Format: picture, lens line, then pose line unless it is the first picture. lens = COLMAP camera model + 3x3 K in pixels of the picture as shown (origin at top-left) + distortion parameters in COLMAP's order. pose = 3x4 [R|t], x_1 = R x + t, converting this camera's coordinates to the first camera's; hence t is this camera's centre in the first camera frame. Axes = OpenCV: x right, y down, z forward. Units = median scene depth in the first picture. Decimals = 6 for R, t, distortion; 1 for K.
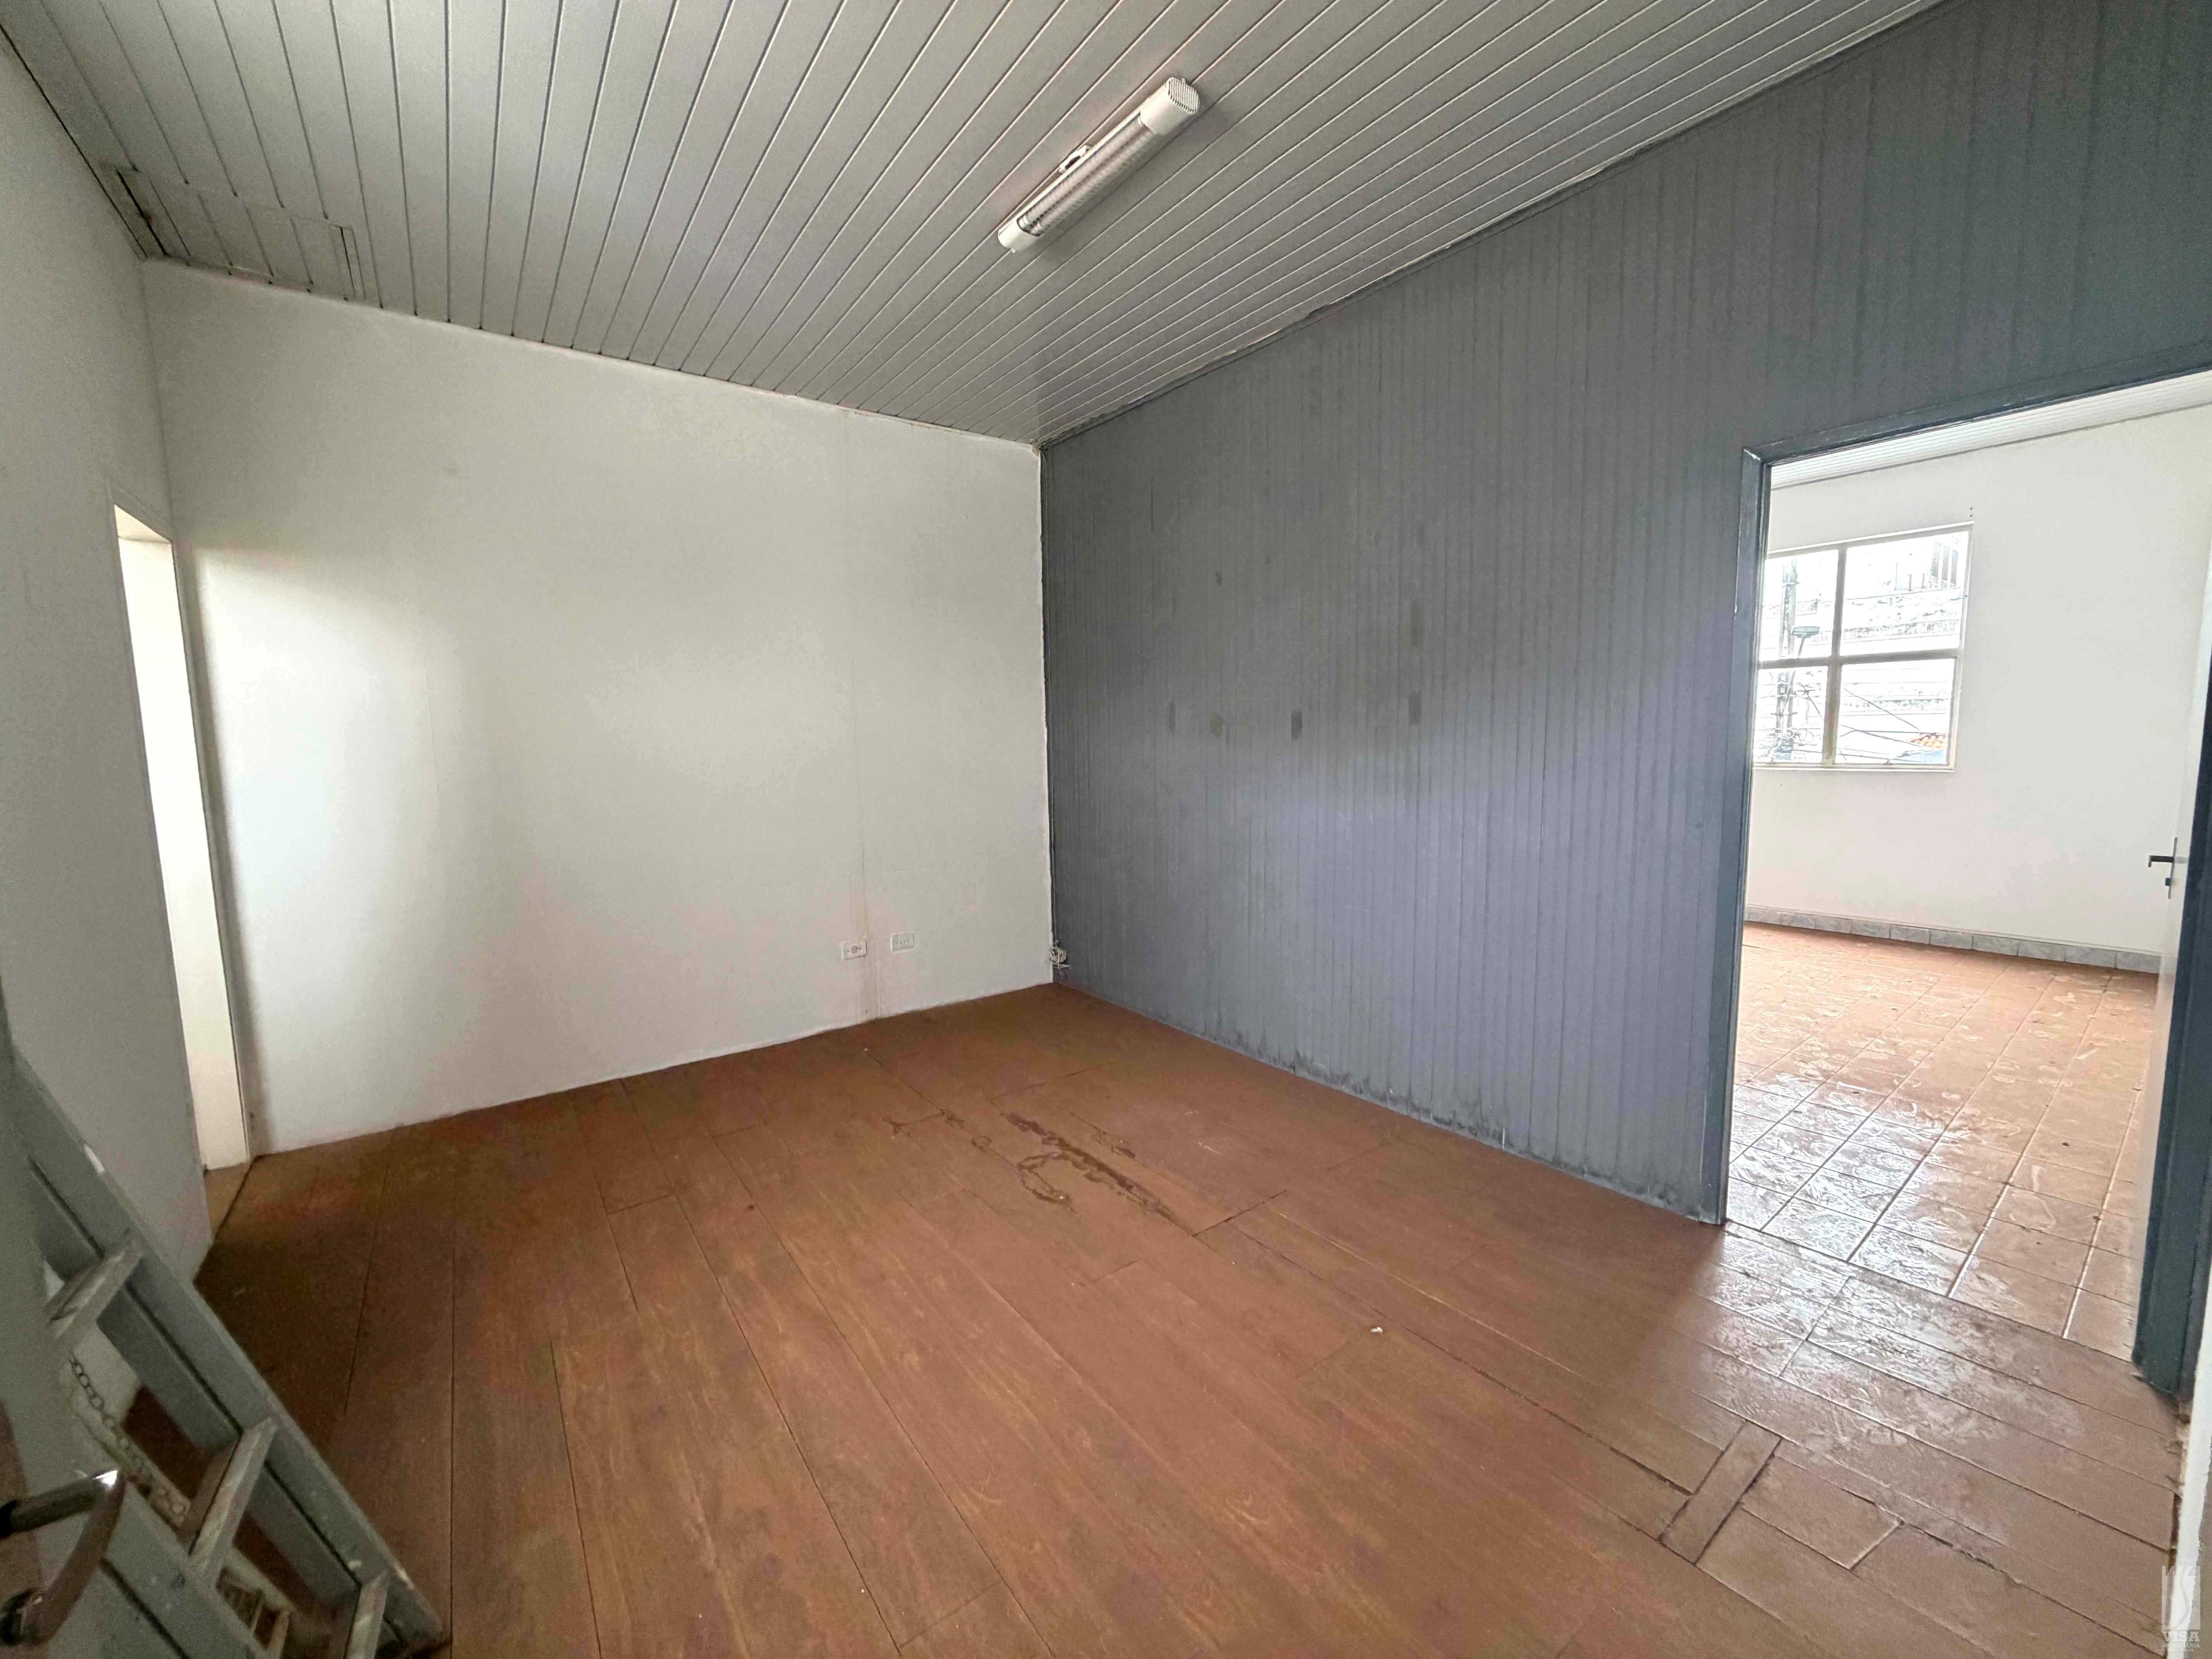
lens RADIAL K [[877.5, 0, 1099.2], [0, 877.5, 820.5], [0, 0, 1]] dist [0.001119, -0.000162]
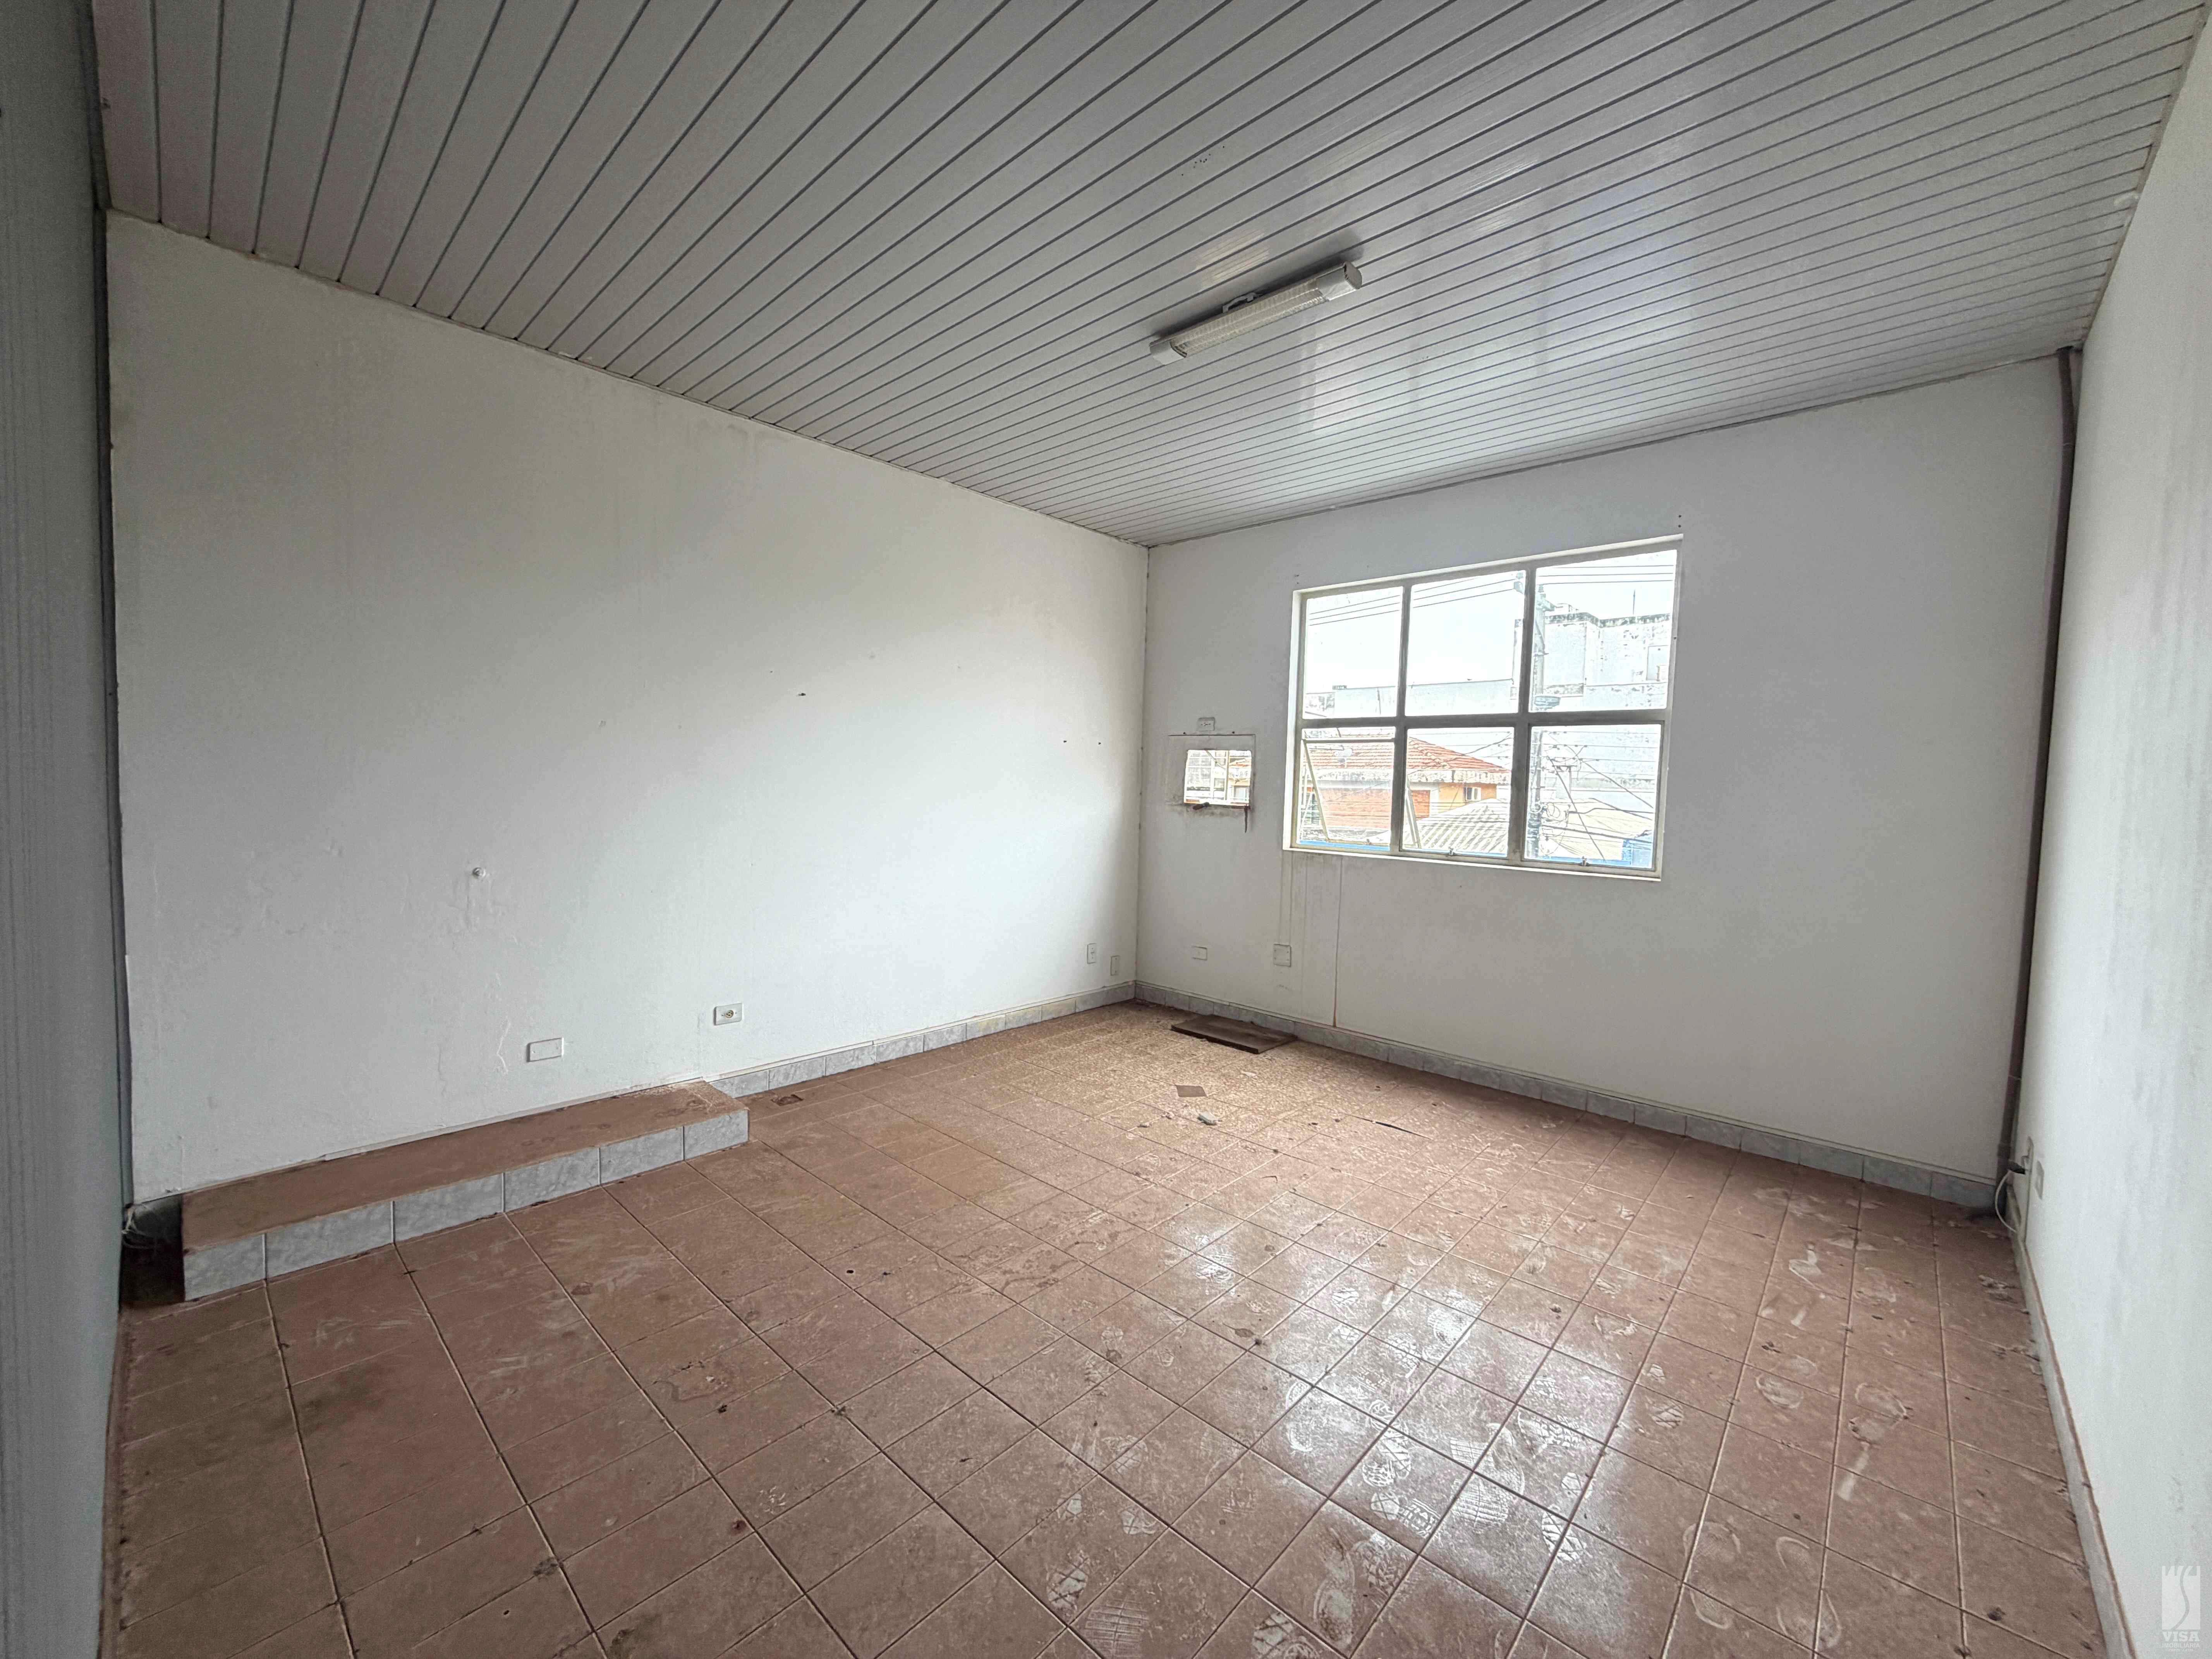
lens RADIAL K [[877.5, 0, 1086.2], [0, 877.5, 806.6], [0, 0, 1]] dist [0.001119, -0.000162]
pose [[0.985775, 0.044349, 0.162112, 0.404579], [-0.034705, 0.997482, -0.061849, -0.057426], [-0.164447, 0.055343, 0.984832, 0.380852]]
